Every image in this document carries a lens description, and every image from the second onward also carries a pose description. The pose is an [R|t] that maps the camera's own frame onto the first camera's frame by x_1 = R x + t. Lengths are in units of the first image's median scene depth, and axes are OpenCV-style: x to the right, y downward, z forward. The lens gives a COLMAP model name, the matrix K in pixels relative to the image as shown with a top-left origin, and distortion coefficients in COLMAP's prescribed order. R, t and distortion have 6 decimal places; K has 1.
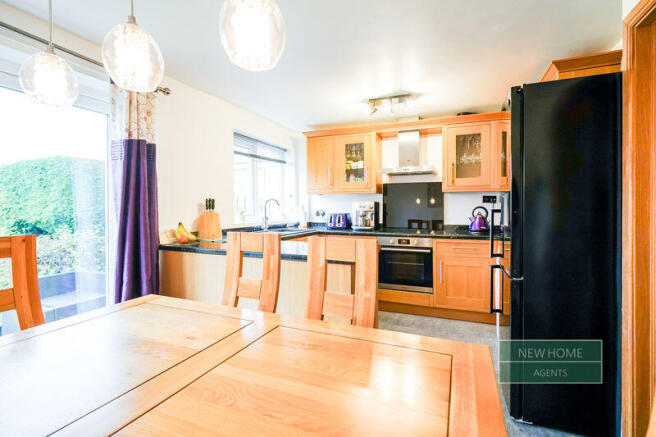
lens RADIAL K [[305.5, 0, 331.5], [0, 305.5, 214.0], [0, 0, 1]] dist [-0.003308, -0.000230]
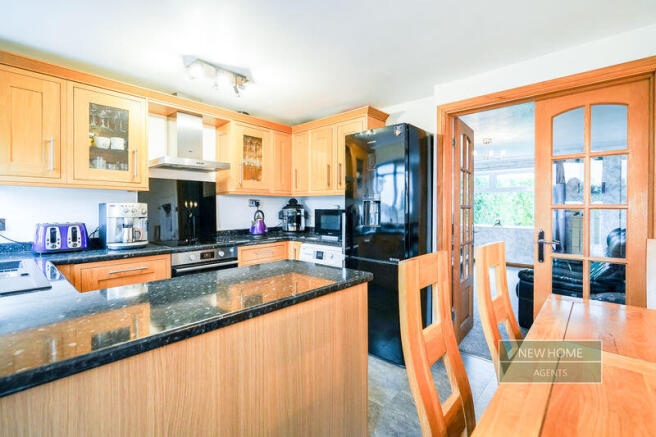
lens RADIAL K [[305.5, 0, 329.2], [0, 305.5, 211.6], [0, 0, 1]] dist [-0.003308, -0.000230]
pose [[0.335964, -0.010719, 0.941814, -0.355104], [0.024063, 0.999707, 0.002794, -0.014575], [-0.941567, 0.021724, 0.336123, 0.396976]]
